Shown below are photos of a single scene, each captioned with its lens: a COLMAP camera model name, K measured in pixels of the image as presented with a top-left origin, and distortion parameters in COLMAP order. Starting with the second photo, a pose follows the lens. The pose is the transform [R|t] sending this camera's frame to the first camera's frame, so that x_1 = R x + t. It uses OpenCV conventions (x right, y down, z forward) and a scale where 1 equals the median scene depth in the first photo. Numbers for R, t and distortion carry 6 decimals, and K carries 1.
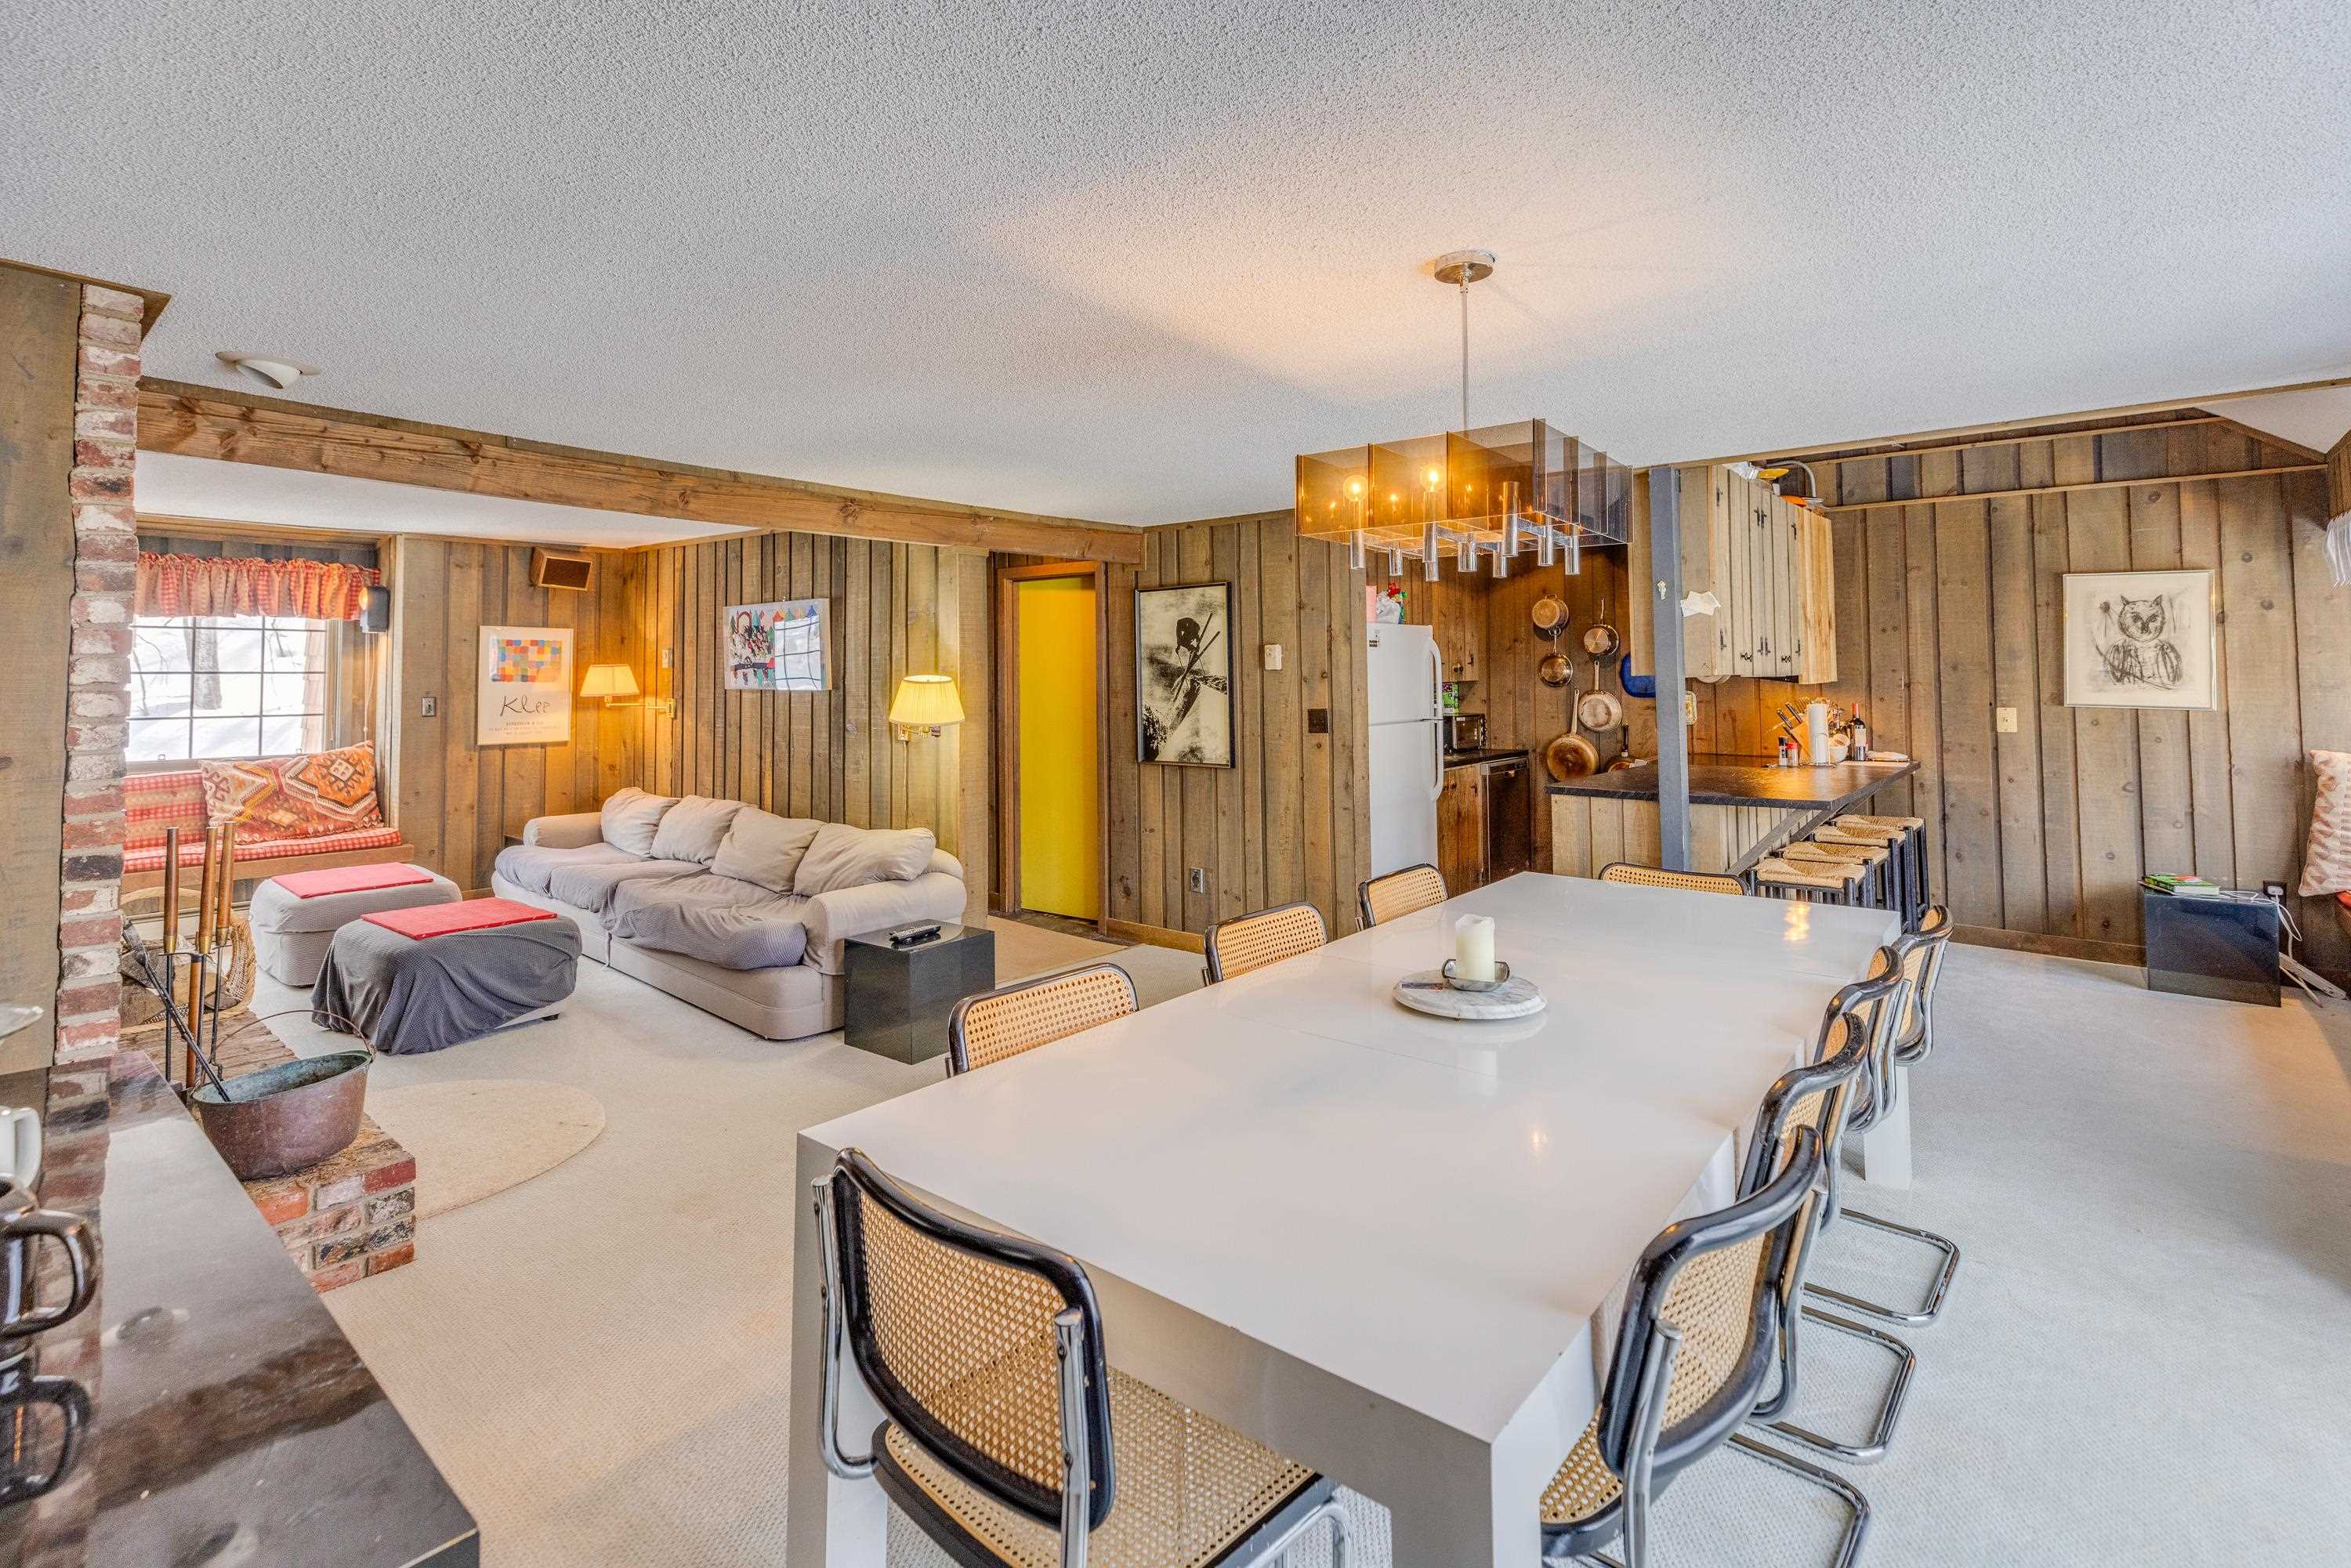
lens RADIAL K [[1103.4, 0, 1186.7], [0, 1103.4, 637.8], [0, 0, 1]] dist [0.003914, 0.000256]
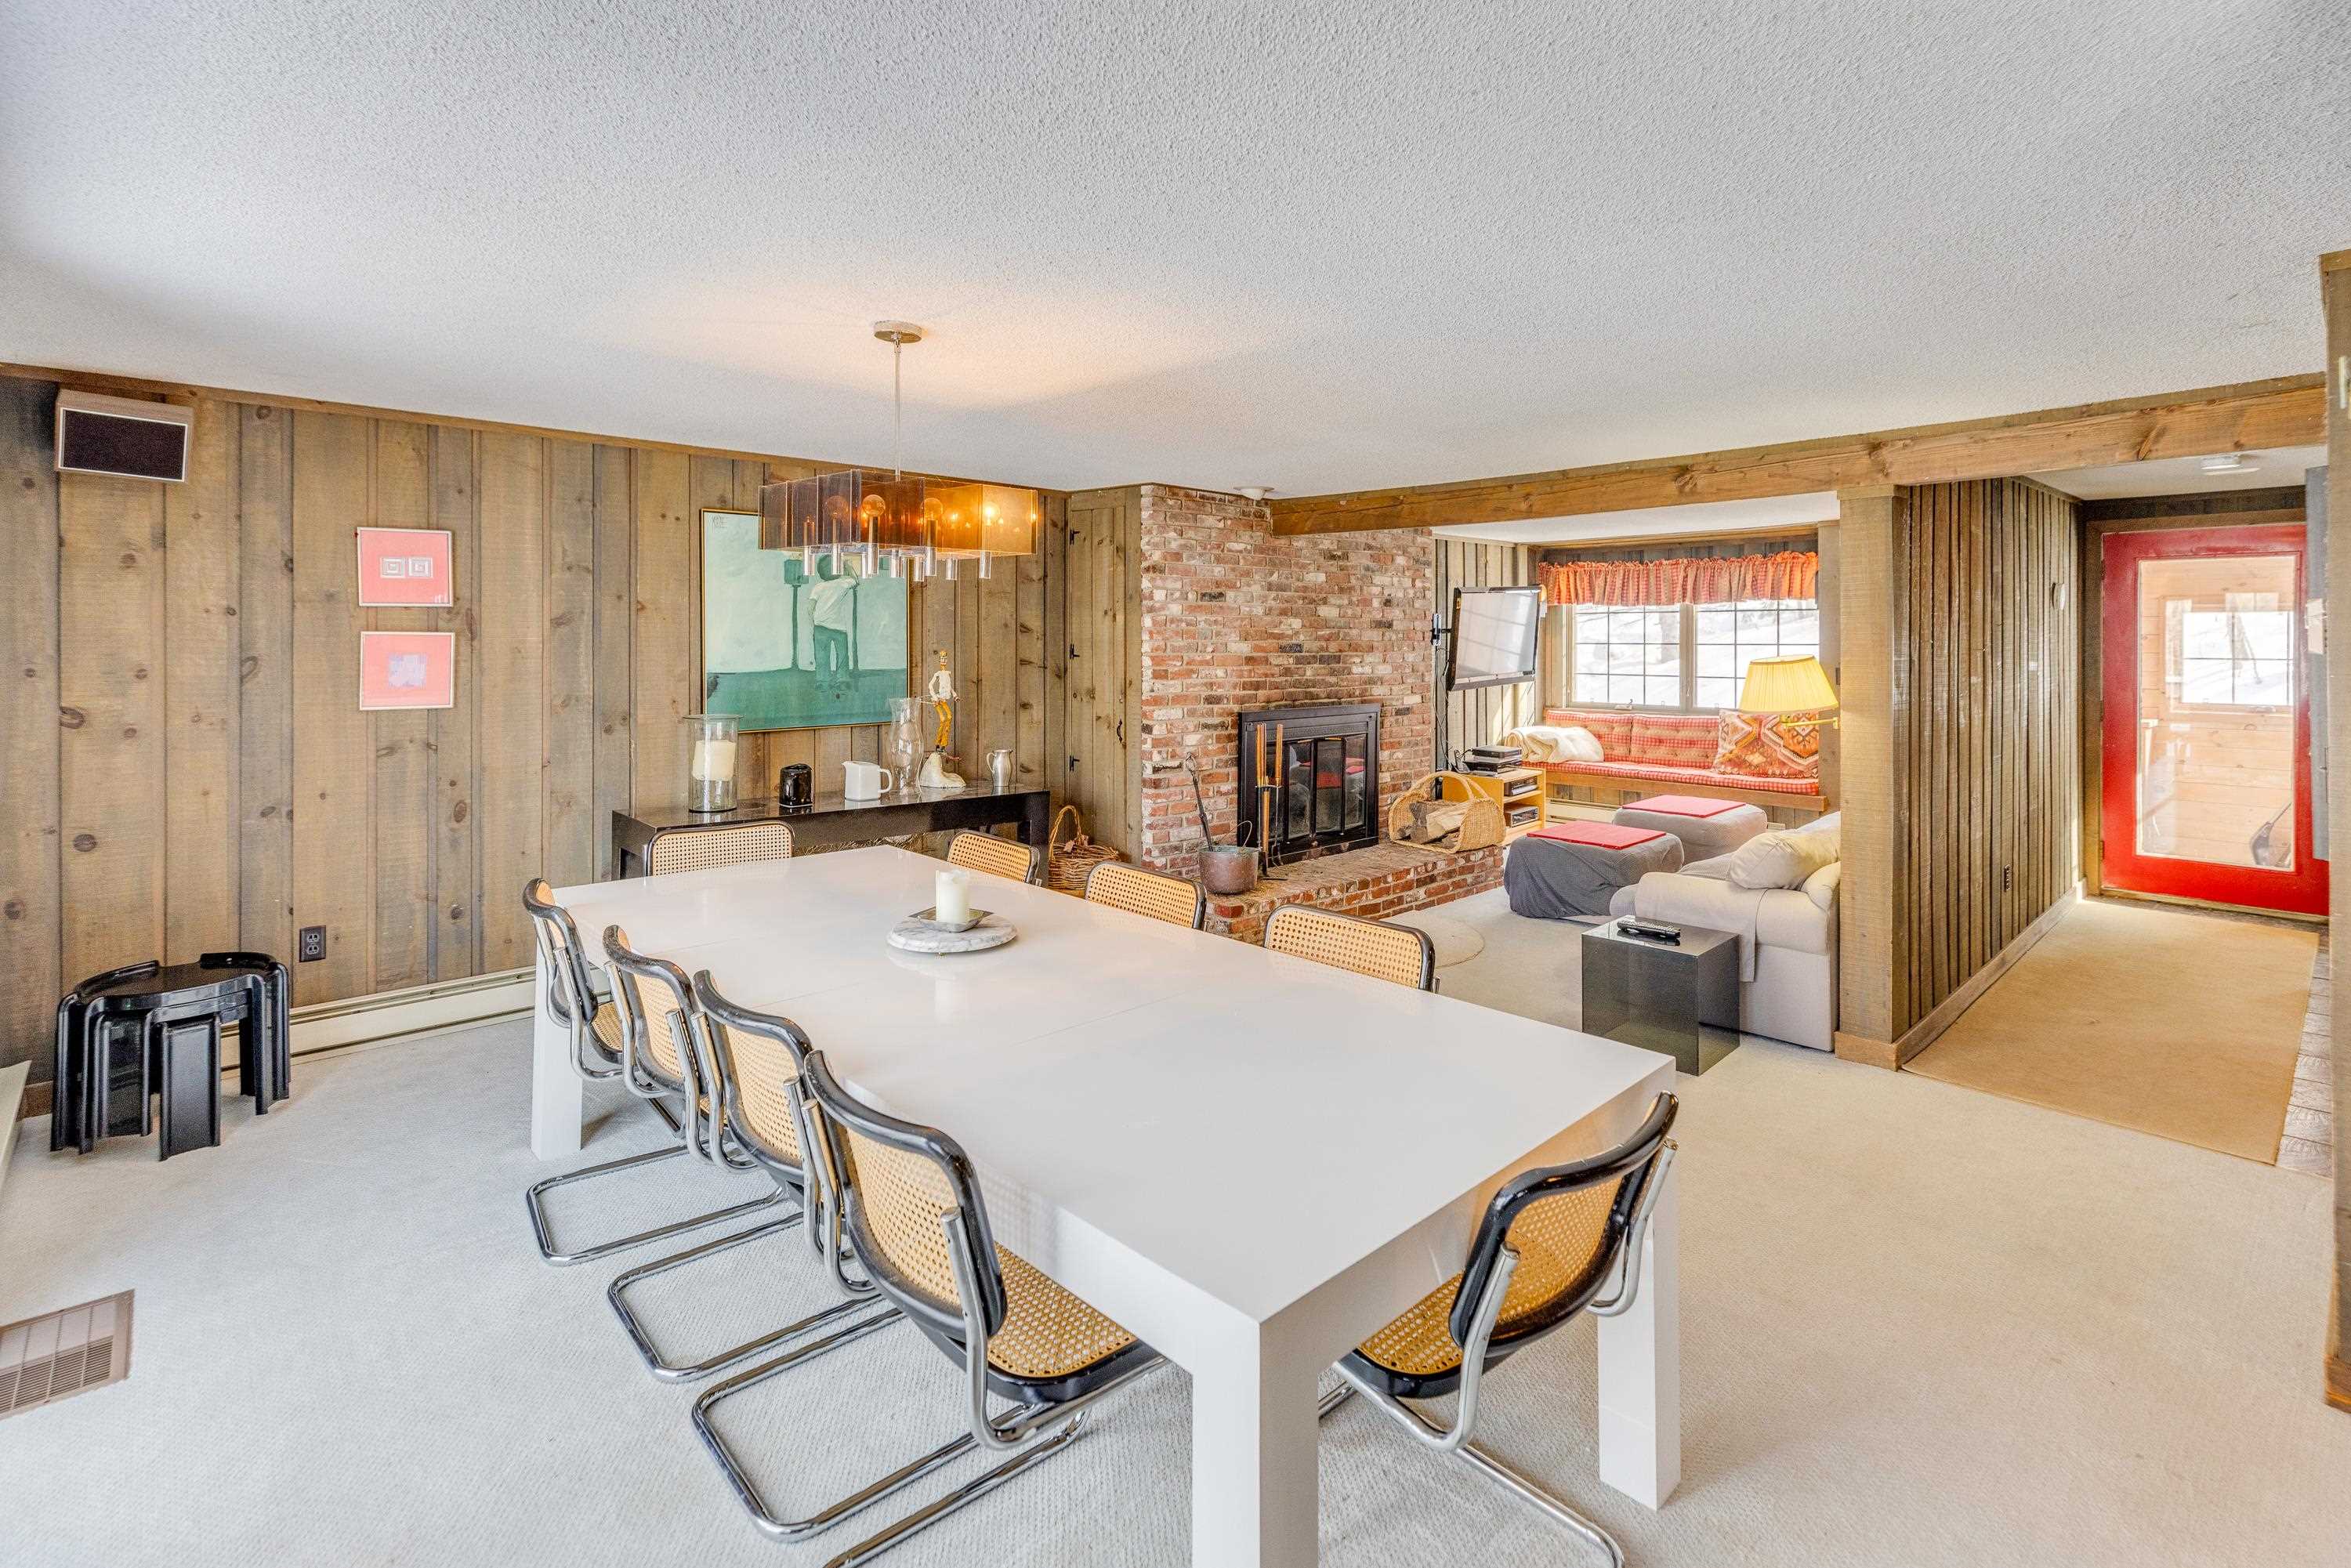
lens RADIAL K [[1103.4, 0, 1203.2], [0, 1103.4, 633.0], [0, 0, 1]] dist [0.003914, 0.000256]
pose [[-0.107861, -0.005111, -0.994153, 0.478865], [0.031740, 0.999459, -0.008582, 0.008784], [0.993659, -0.032480, -0.107640, 0.484173]]
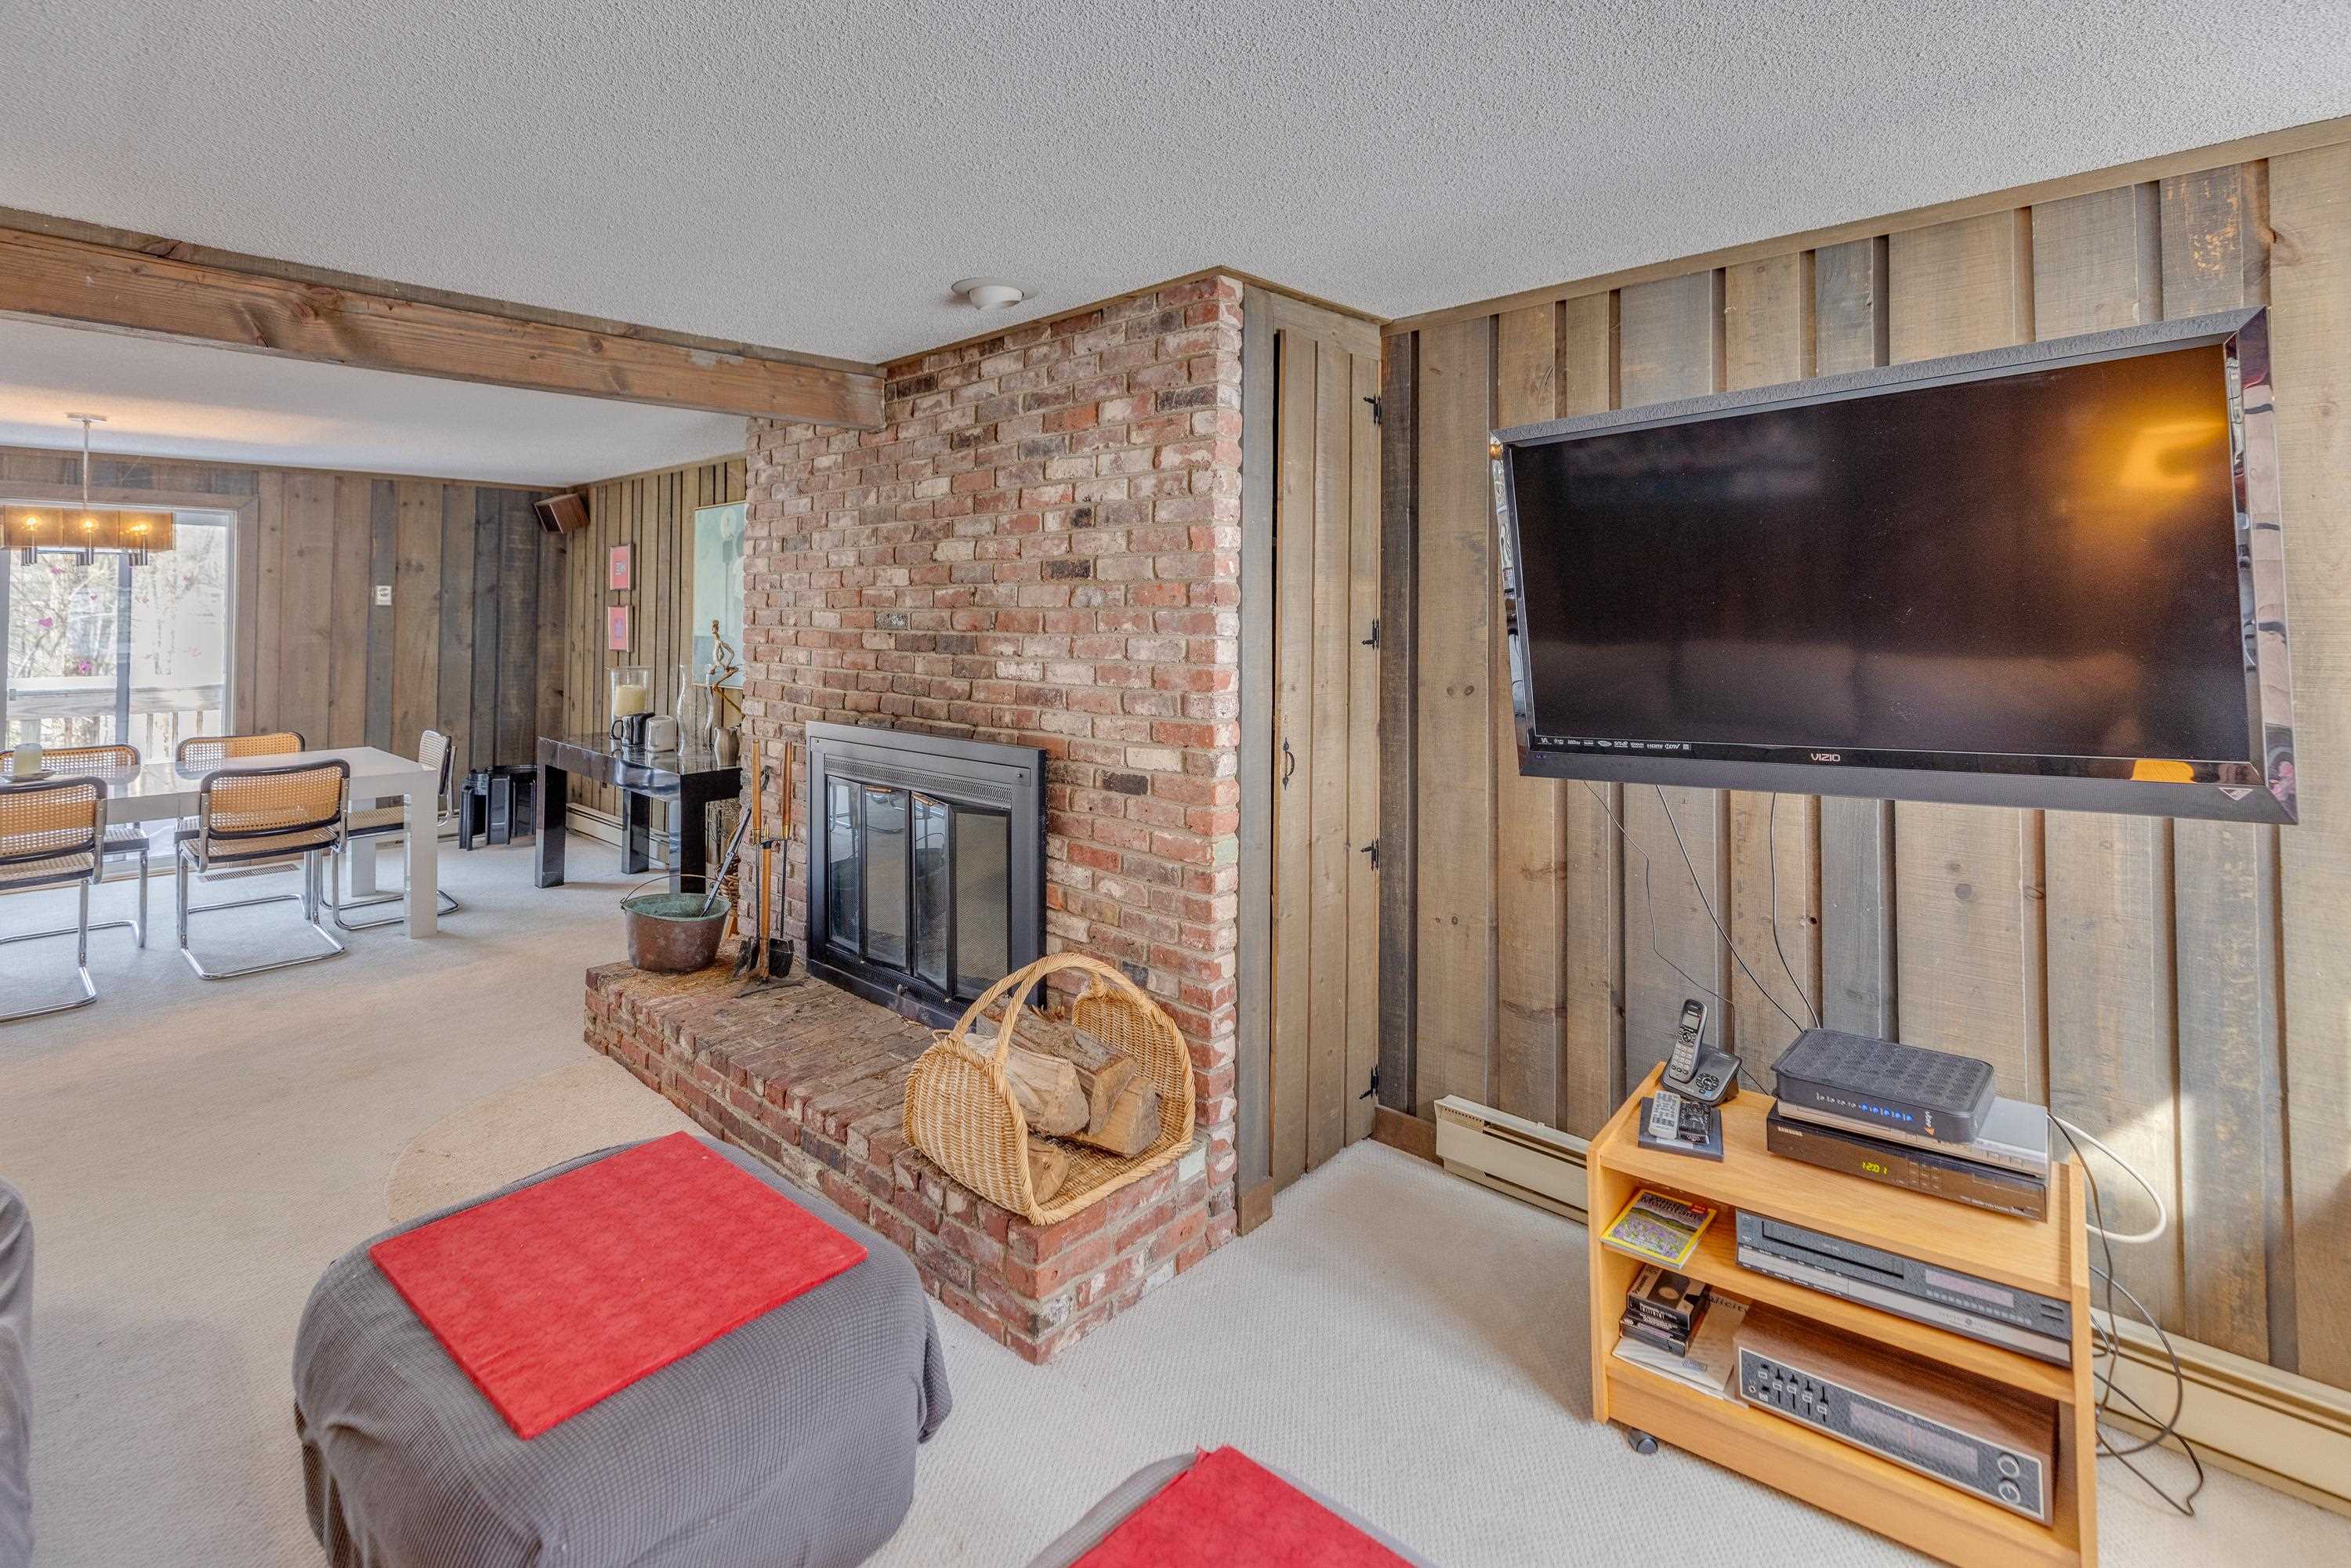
lens RADIAL K [[1103.4, 0, 1168.9], [0, 1103.4, 593.8], [0, 0, 1]] dist [0.003914, 0.000256]
pose [[-0.999237, -0.001742, 0.039007, -0.605578], [-0.003821, 0.998572, -0.053283, 0.030298], [-0.038859, -0.053392, -0.997817, 0.975736]]
